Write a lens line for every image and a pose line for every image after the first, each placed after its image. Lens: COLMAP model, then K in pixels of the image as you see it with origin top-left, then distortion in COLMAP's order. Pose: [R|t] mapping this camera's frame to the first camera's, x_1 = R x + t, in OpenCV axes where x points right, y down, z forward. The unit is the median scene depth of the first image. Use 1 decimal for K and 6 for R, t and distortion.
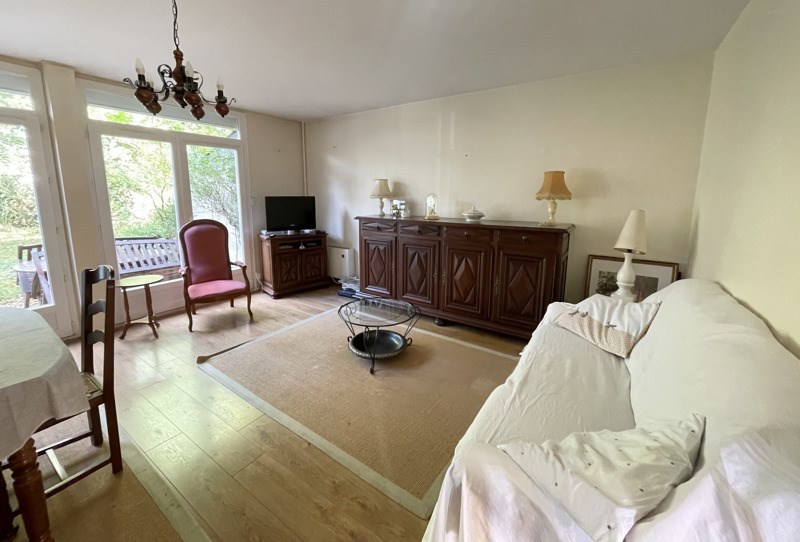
lens RADIAL K [[326.5, 0, 394.2], [0, 326.5, 243.6], [0, 0, 1]] dist [-0.000761, -0.000064]
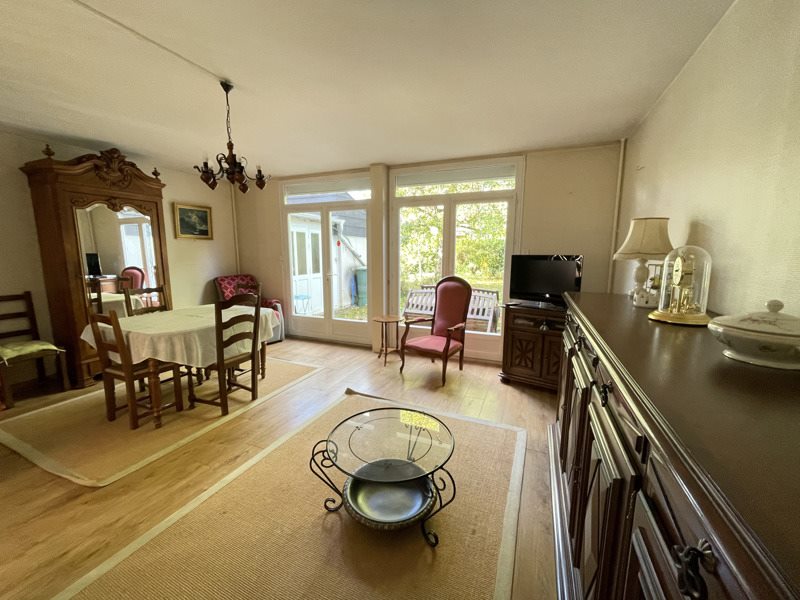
lens RADIAL K [[323.5, 0, 399.9], [0, 323.5, 300.4], [0, 0, 1]] dist [-0.003453, -0.000345]
pose [[0.209350, 0.141640, -0.967528, 0.377811], [-0.161886, 0.980820, 0.108558, -0.085364], [0.964347, 0.133903, 0.228264, 0.637437]]
